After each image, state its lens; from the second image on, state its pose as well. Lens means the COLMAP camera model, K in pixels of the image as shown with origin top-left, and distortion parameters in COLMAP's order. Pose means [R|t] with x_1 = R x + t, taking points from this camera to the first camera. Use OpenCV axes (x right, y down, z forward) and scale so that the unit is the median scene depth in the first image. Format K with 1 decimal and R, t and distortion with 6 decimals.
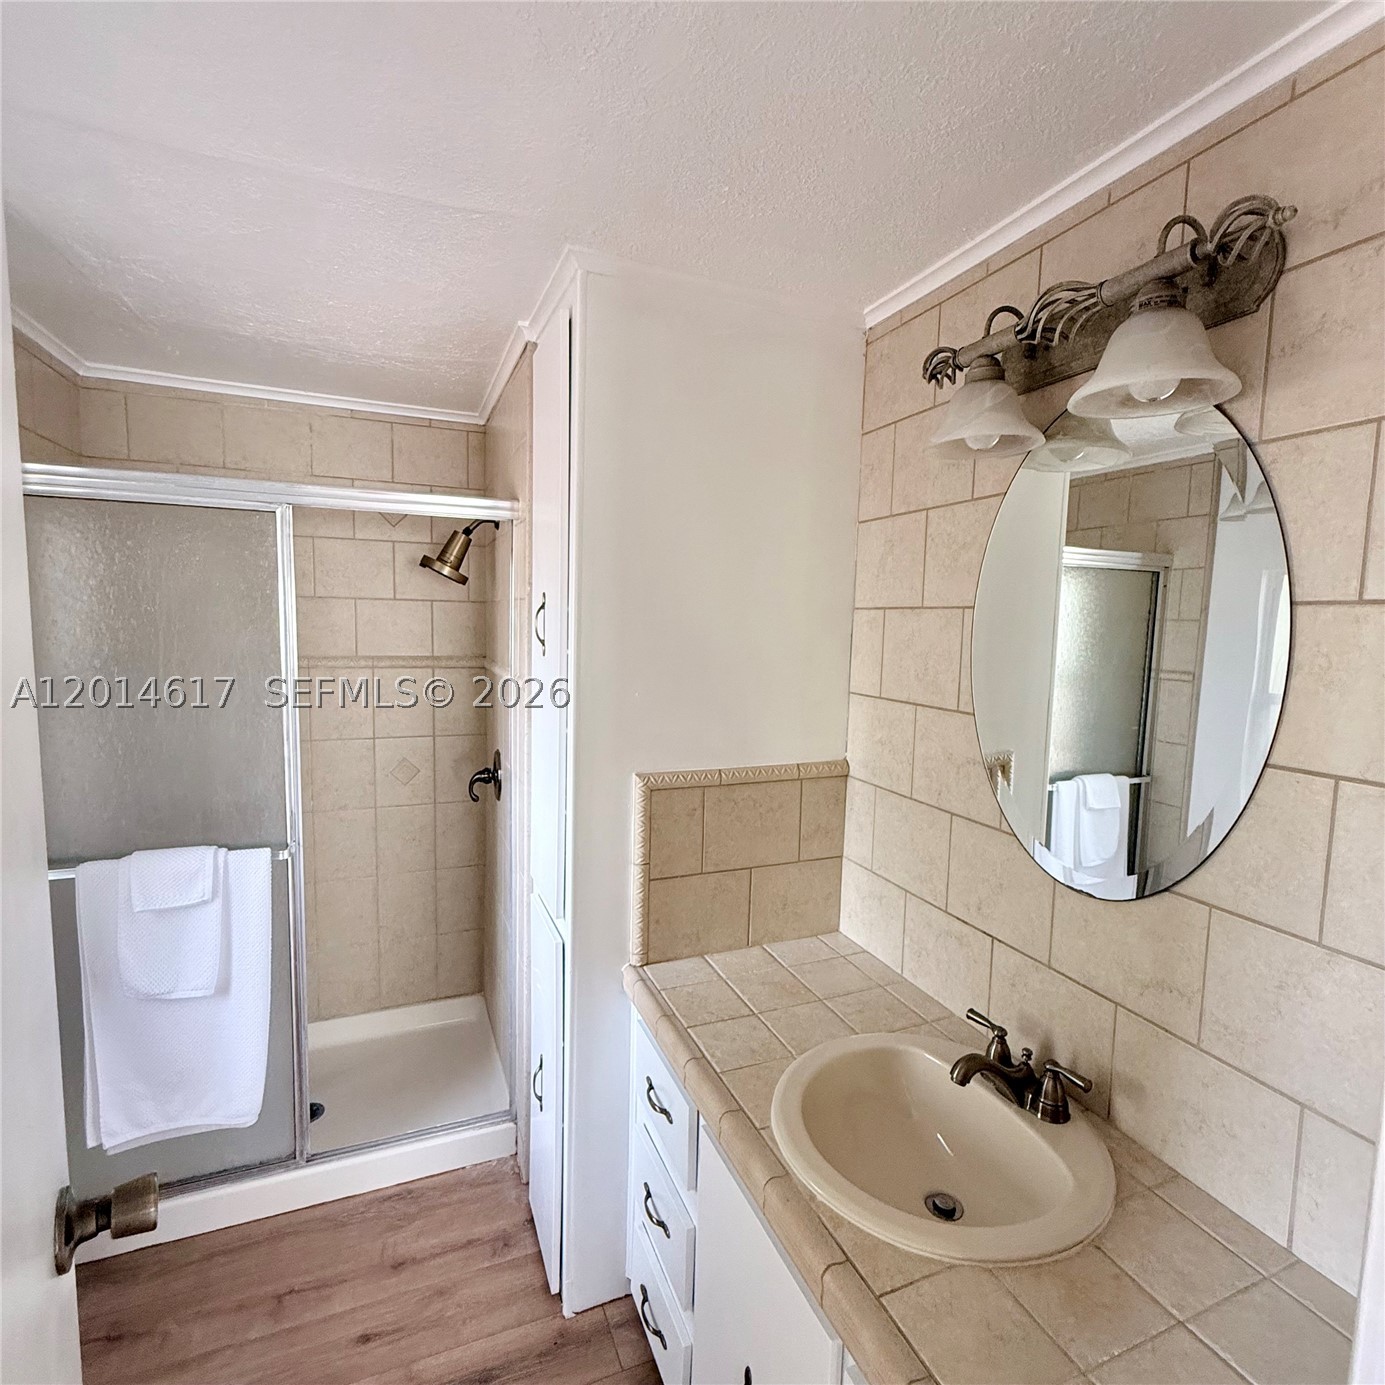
lens RADIAL K [[737.8, 0, 695.4], [0, 737.8, 691.3], [0, 0, 1]] dist [-0.001263, 0.001252]
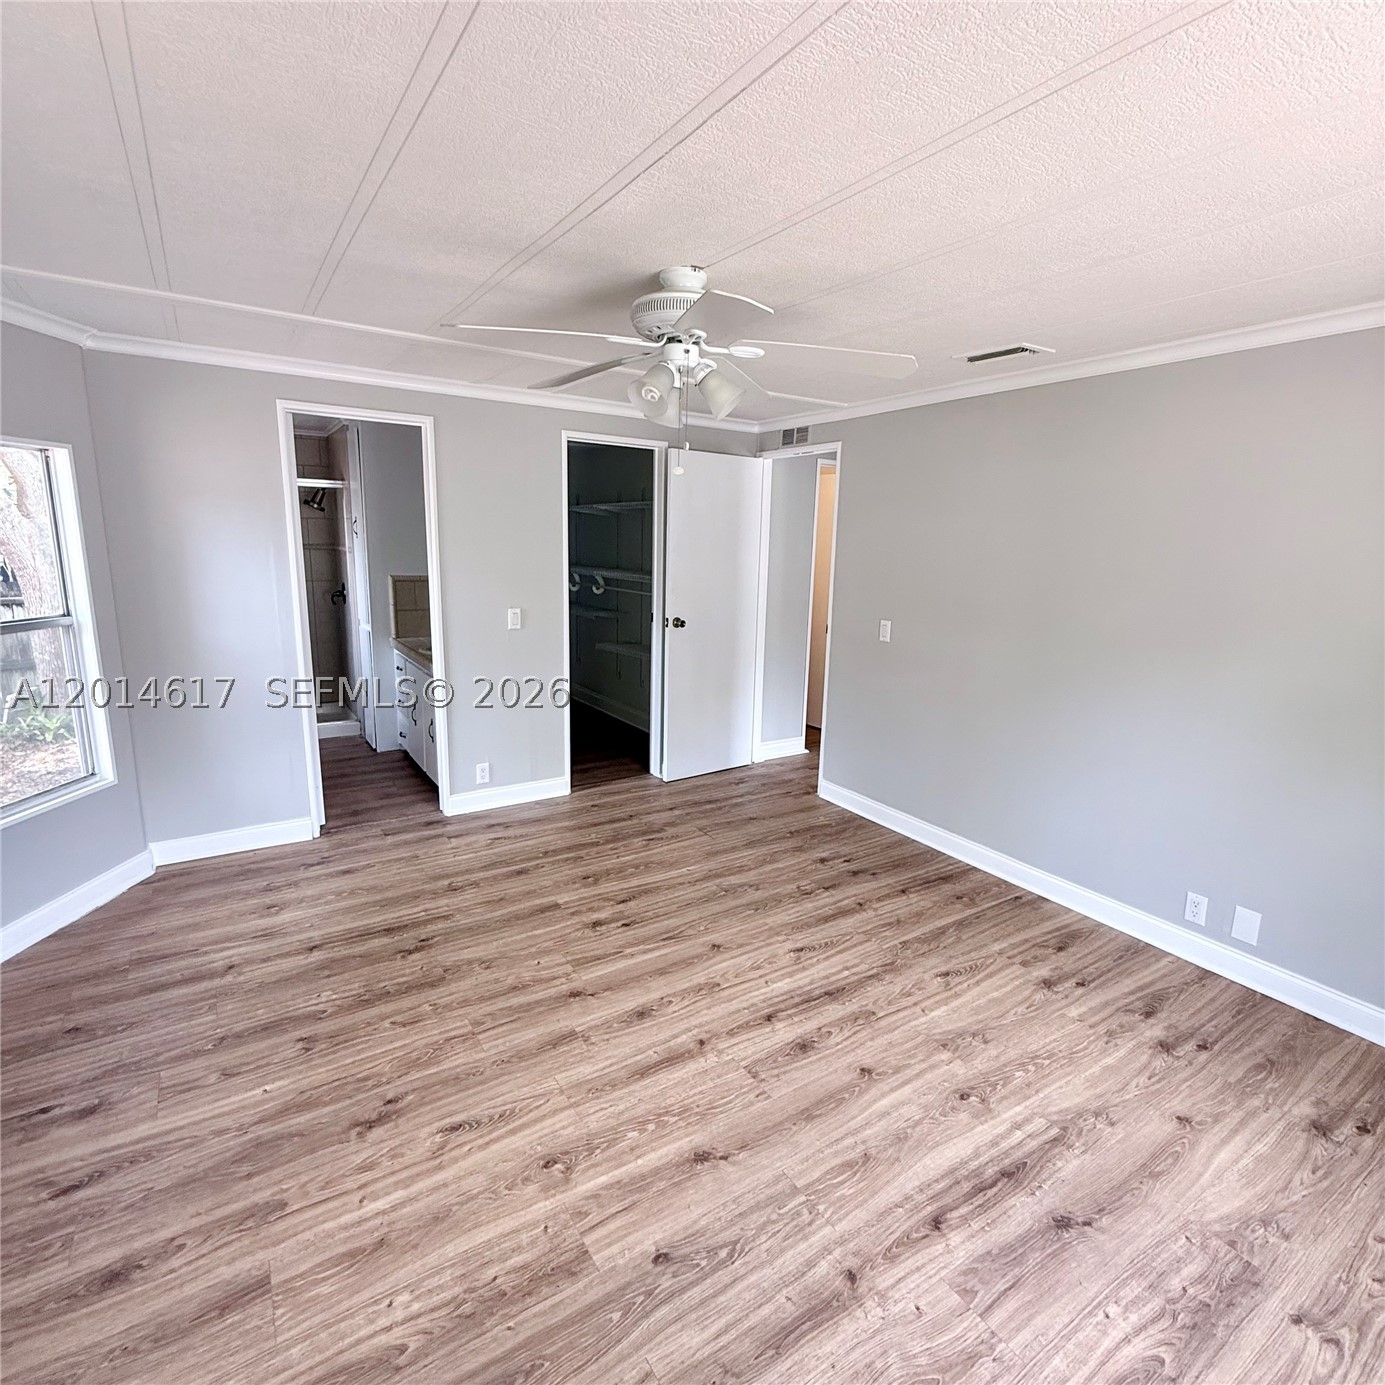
lens RADIAL K [[736.3, 0, 696.3], [0, 736.3, 688.1], [0, 0, 1]] dist [-0.000057, -0.000736]
pose [[0.983610, -0.033839, 0.177104, 0.432410], [0.013156, 0.993083, 0.116678, 0.160939], [-0.179827, -0.112435, 0.977252, -1.611183]]
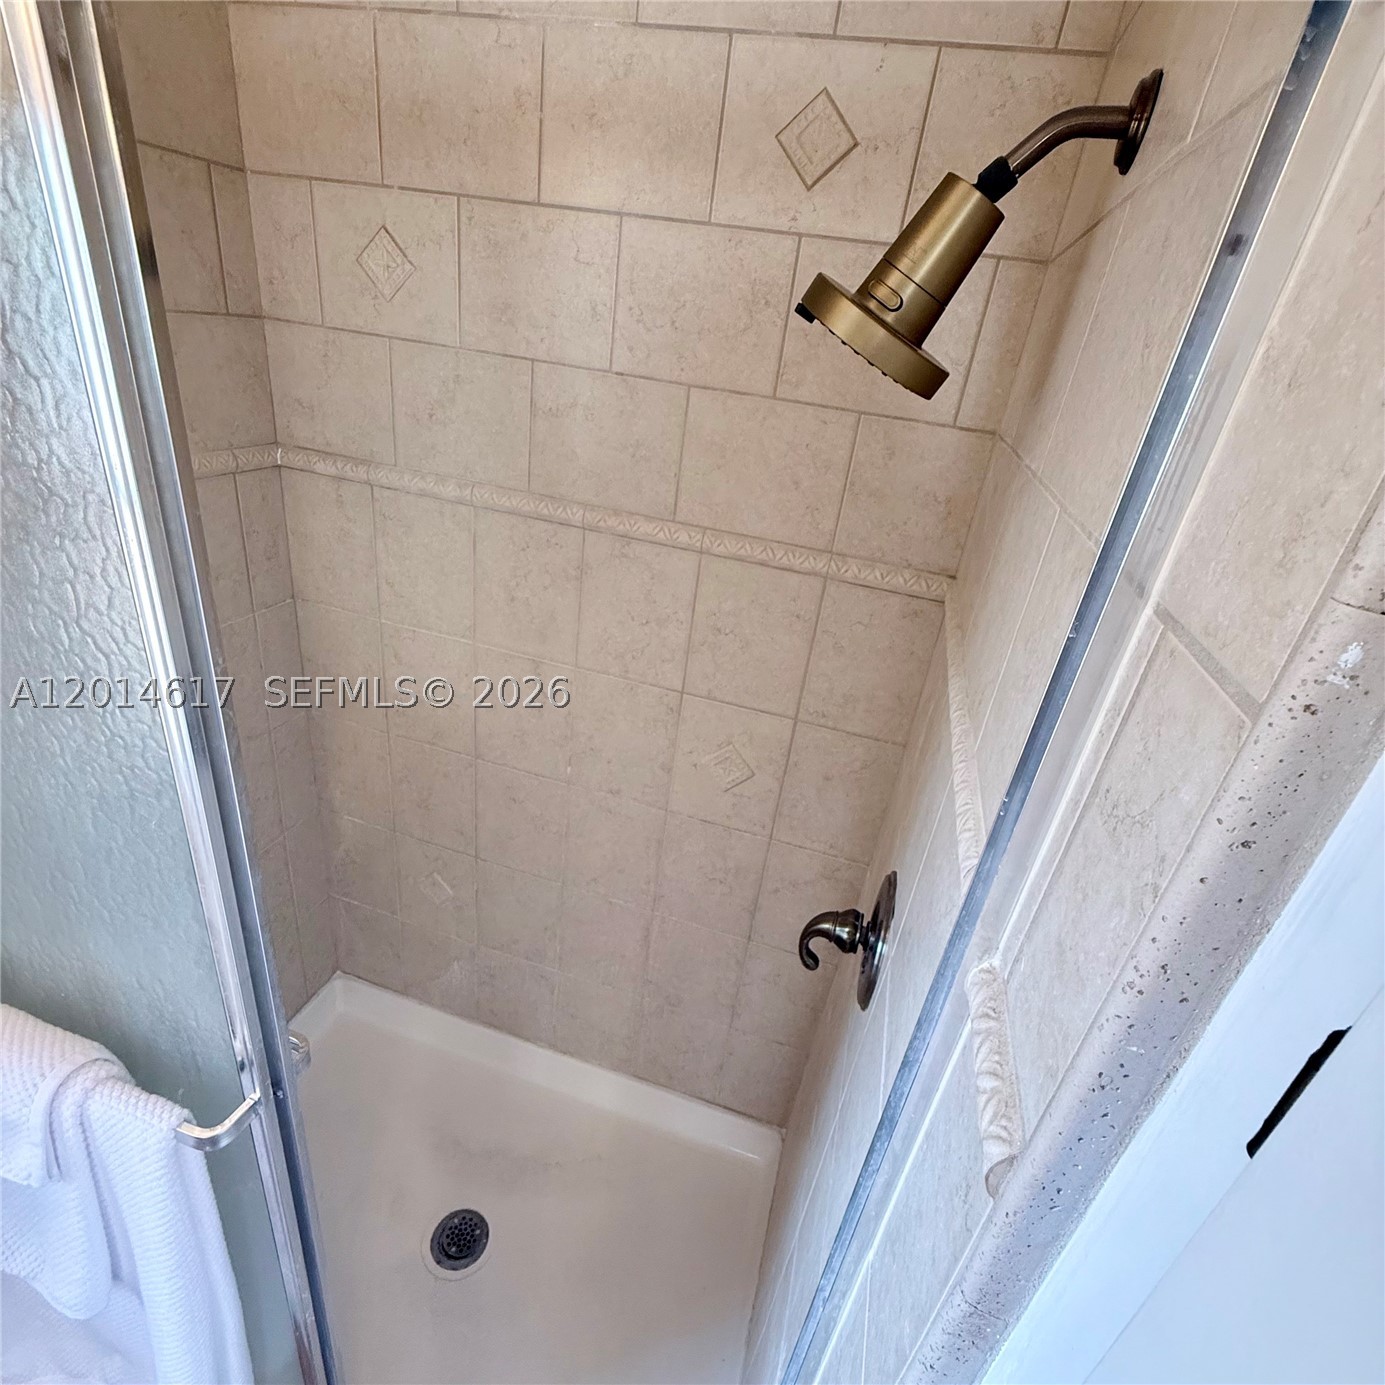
lens RADIAL K [[737.8, 0, 695.4], [0, 737.8, 691.3], [0, 0, 1]] dist [-0.001263, 0.001252]
pose [[0.778837, 0.347177, -0.522380, -0.194179], [-0.166344, 0.917348, 0.361666, -0.128198], [0.604766, -0.194784, 0.772216, 0.702685]]
